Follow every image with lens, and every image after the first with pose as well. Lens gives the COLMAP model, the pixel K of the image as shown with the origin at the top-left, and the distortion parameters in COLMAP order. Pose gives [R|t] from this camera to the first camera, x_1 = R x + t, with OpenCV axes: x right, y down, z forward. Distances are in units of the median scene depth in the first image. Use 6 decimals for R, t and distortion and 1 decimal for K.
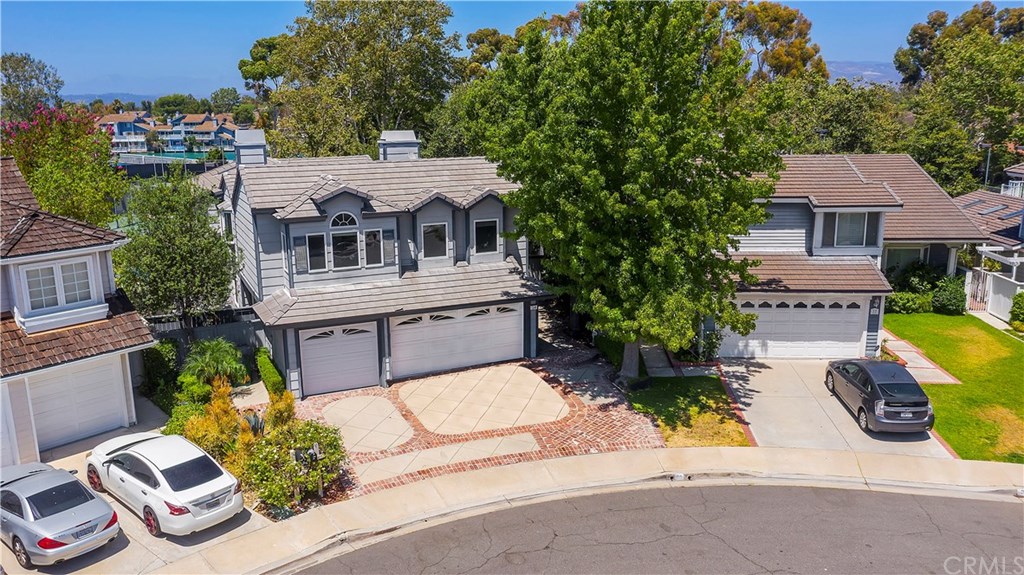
lens RADIAL K [[812.9, 0, 510.8], [0, 812.9, 288.6], [0, 0, 1]] dist [-0.022731, 0.018143]
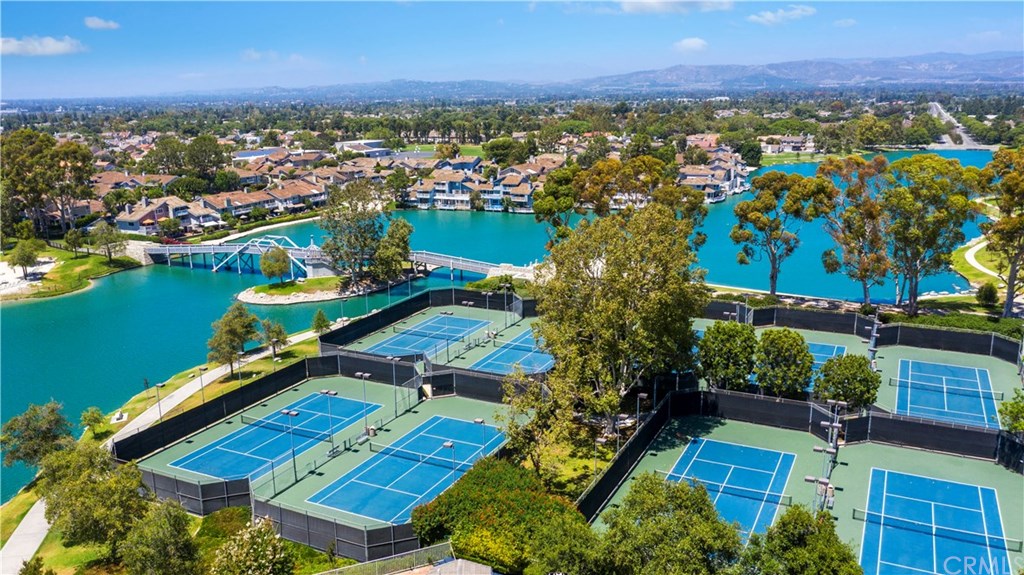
lens RADIAL K [[812.9, 0, 516.7], [0, 812.9, 287.3], [0, 0, 1]] dist [-0.022731, 0.018143]
pose [[0.923474, 0.090285, -0.372888, 0.357097], [-0.083084, 0.995915, 0.035374, -1.021740], [0.374558, -0.001686, 0.927202, -0.147060]]
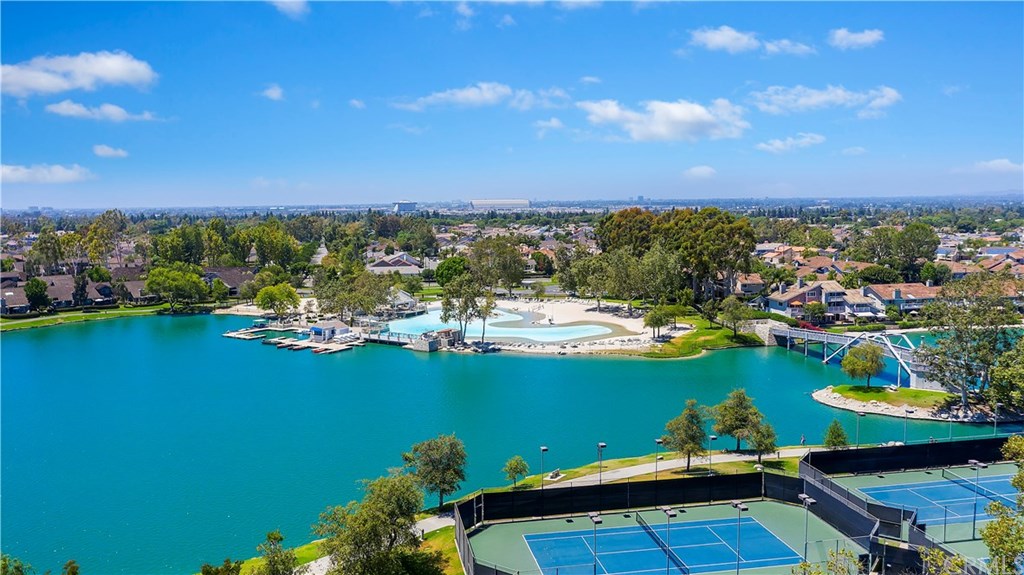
lens RADIAL K [[812.9, 0, 508.8], [0, 812.9, 286.3], [0, 0, 1]] dist [-0.022731, 0.018143]
pose [[0.243311, 0.110167, -0.963672, 0.679804], [-0.206094, 0.976714, 0.059623, -1.142316], [0.947800, 0.184100, 0.260350, 1.363975]]
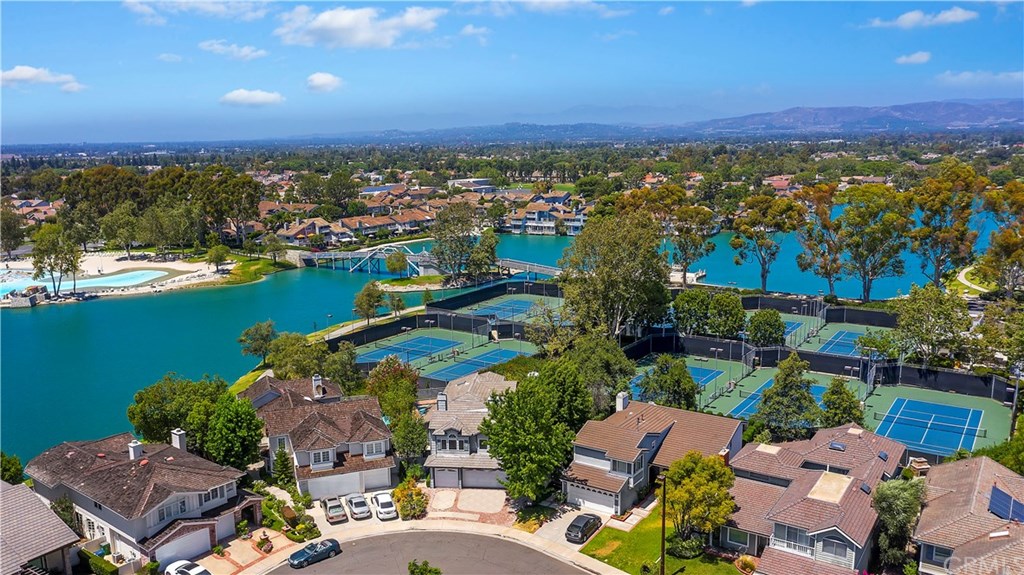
lens RADIAL K [[812.9, 0, 508.8], [0, 812.9, 286.9], [0, 0, 1]] dist [-0.022731, 0.018143]
pose [[0.858325, 0.092528, -0.504694, 1.573392], [-0.108328, 0.994113, -0.001975, -0.694960], [0.501540, 0.056368, 0.863296, -1.733569]]
